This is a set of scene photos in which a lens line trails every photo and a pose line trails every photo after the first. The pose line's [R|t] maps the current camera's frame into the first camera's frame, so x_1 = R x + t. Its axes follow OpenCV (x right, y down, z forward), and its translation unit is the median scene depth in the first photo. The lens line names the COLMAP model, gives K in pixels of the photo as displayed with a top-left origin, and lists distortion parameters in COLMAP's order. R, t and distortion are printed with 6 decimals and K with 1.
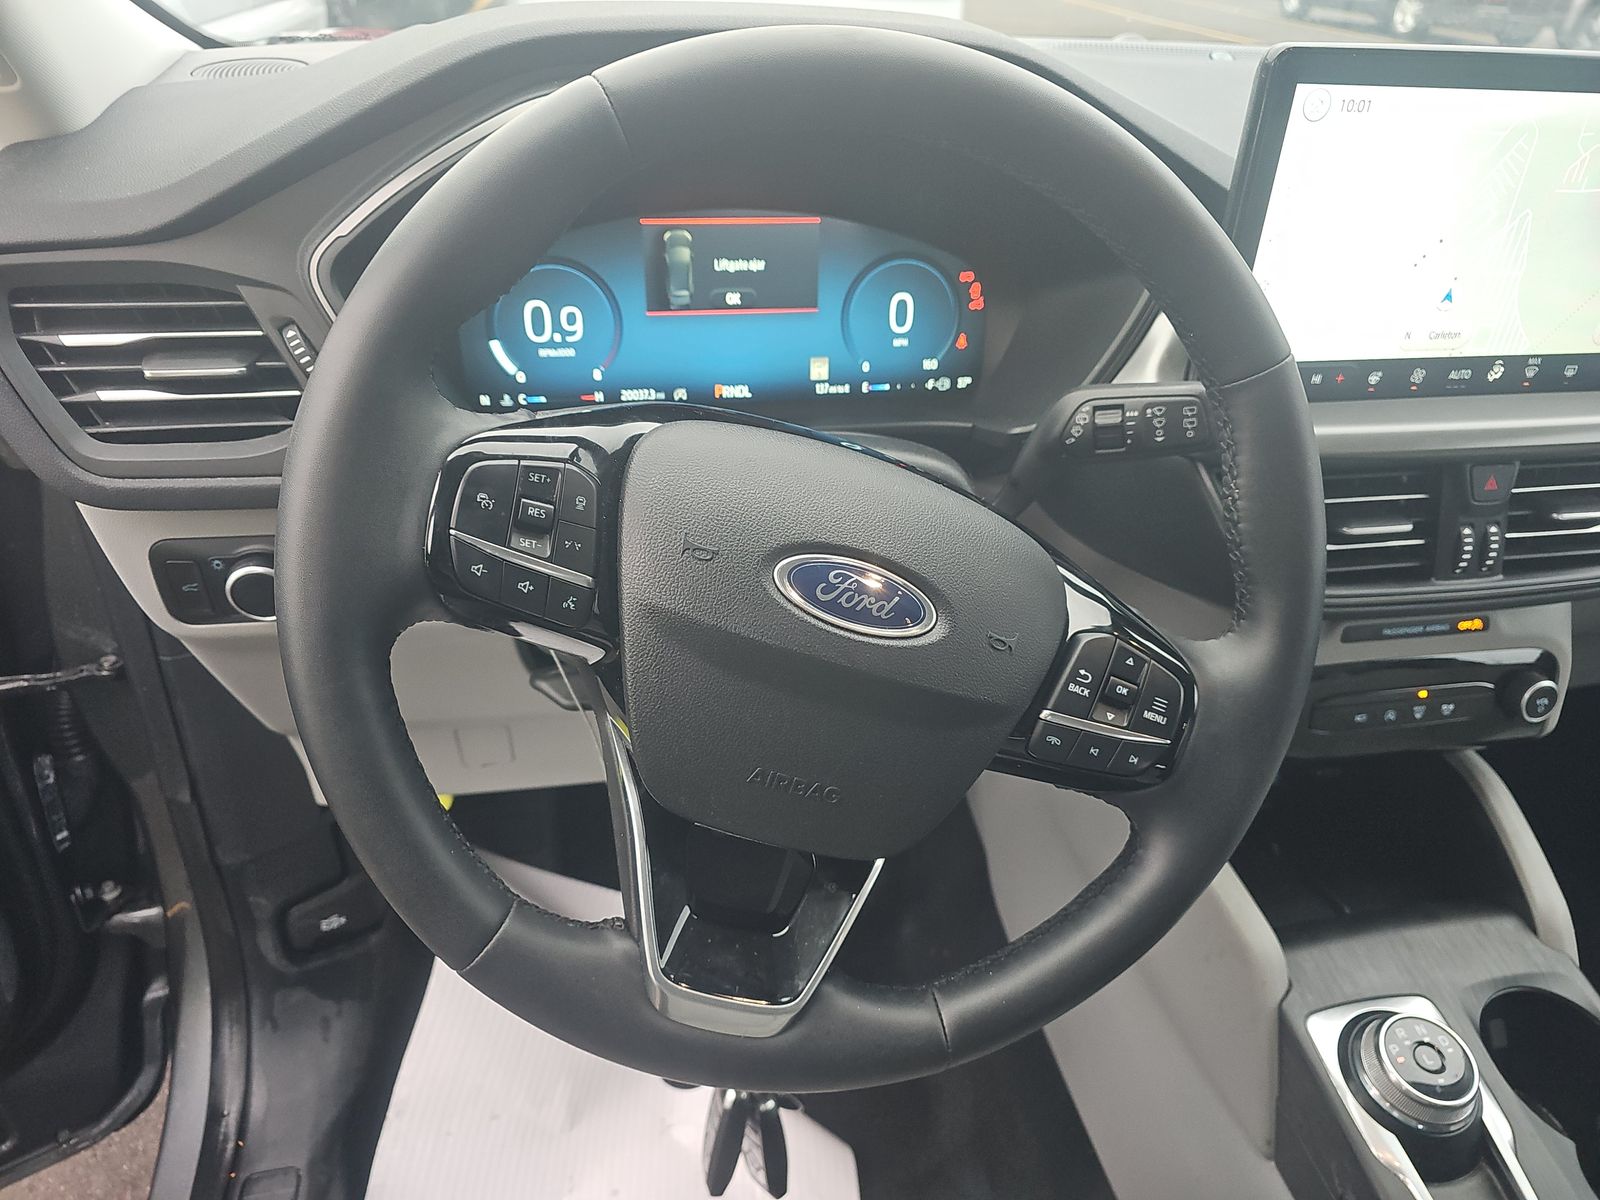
lens RADIAL K [[1090.1, 0, 809.1], [0, 1090.1, 600.1], [0, 0, 1]] dist [0.080890, -0.101781]
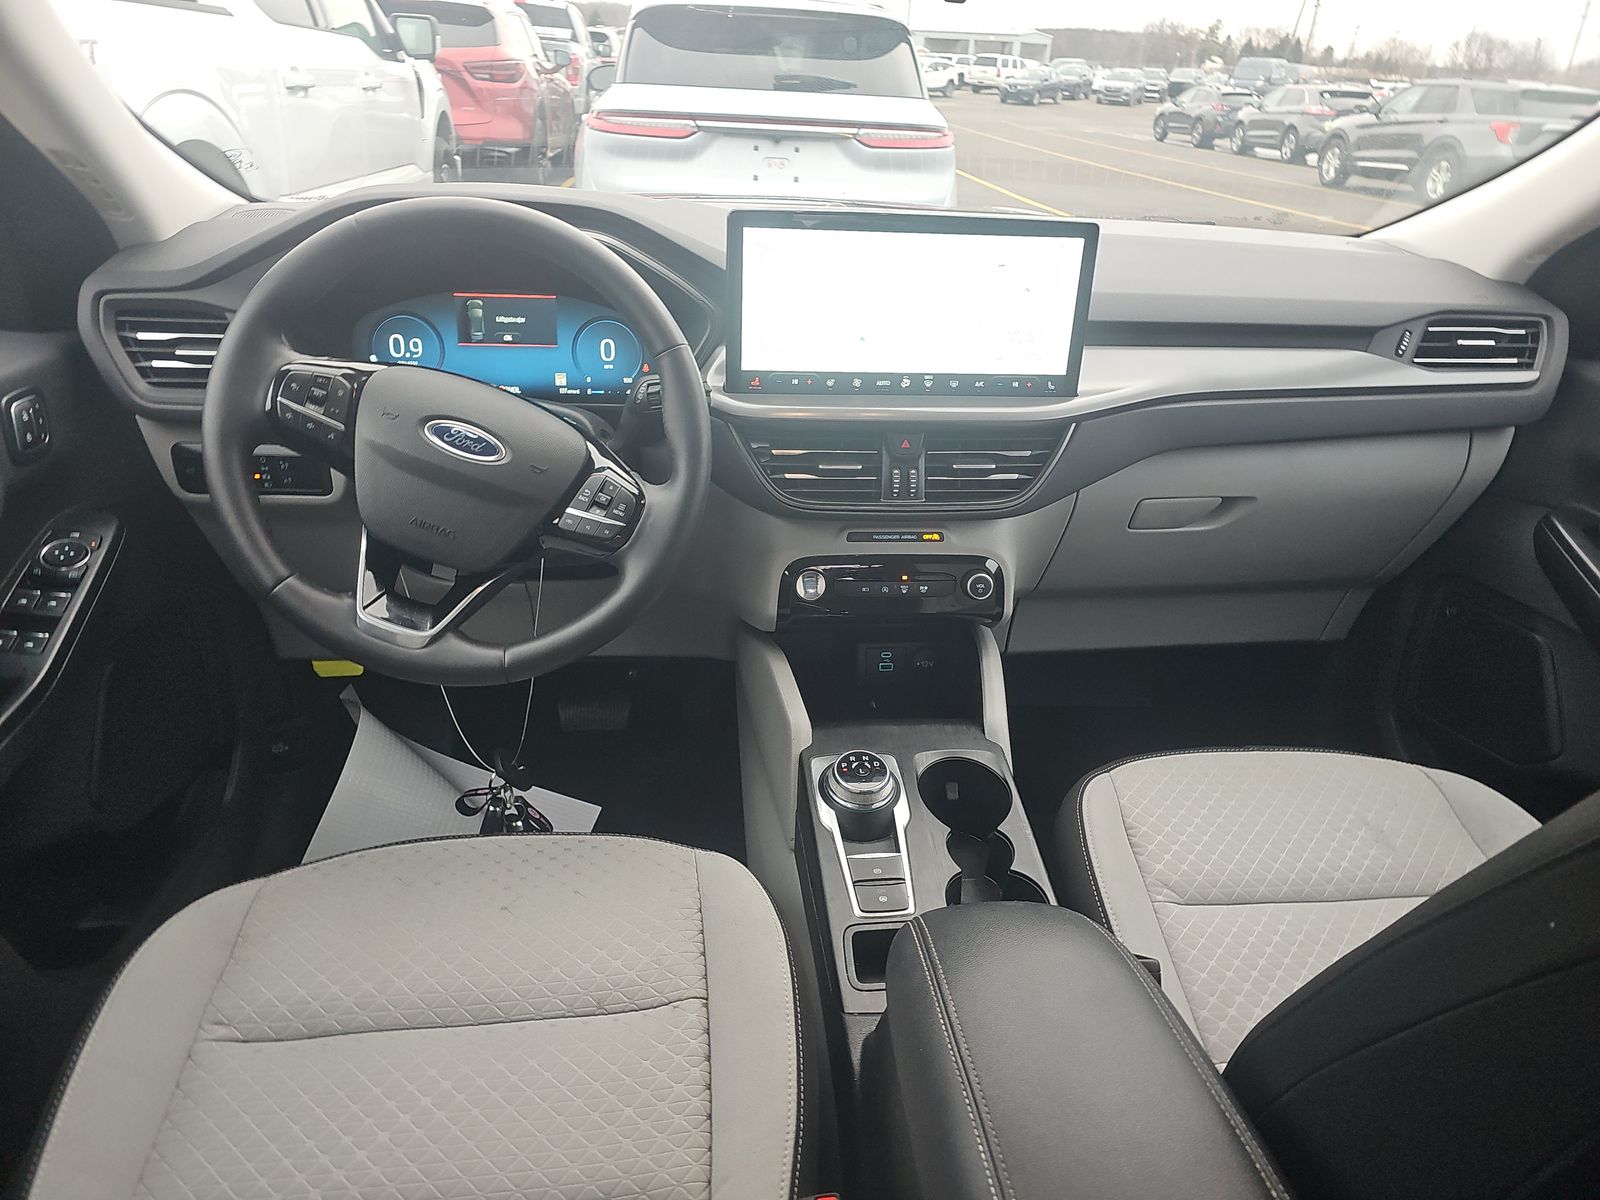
lens RADIAL K [[1088.7, 0, 818.8], [0, 1088.7, 603.7], [0, 0, 1]] dist [0.057204, -0.002559]
pose [[0.996091, 0.034130, -0.081477, 0.614639], [-0.043868, 0.991696, -0.120894, 0.362513], [0.076674, 0.123996, 0.989316, -0.708665]]
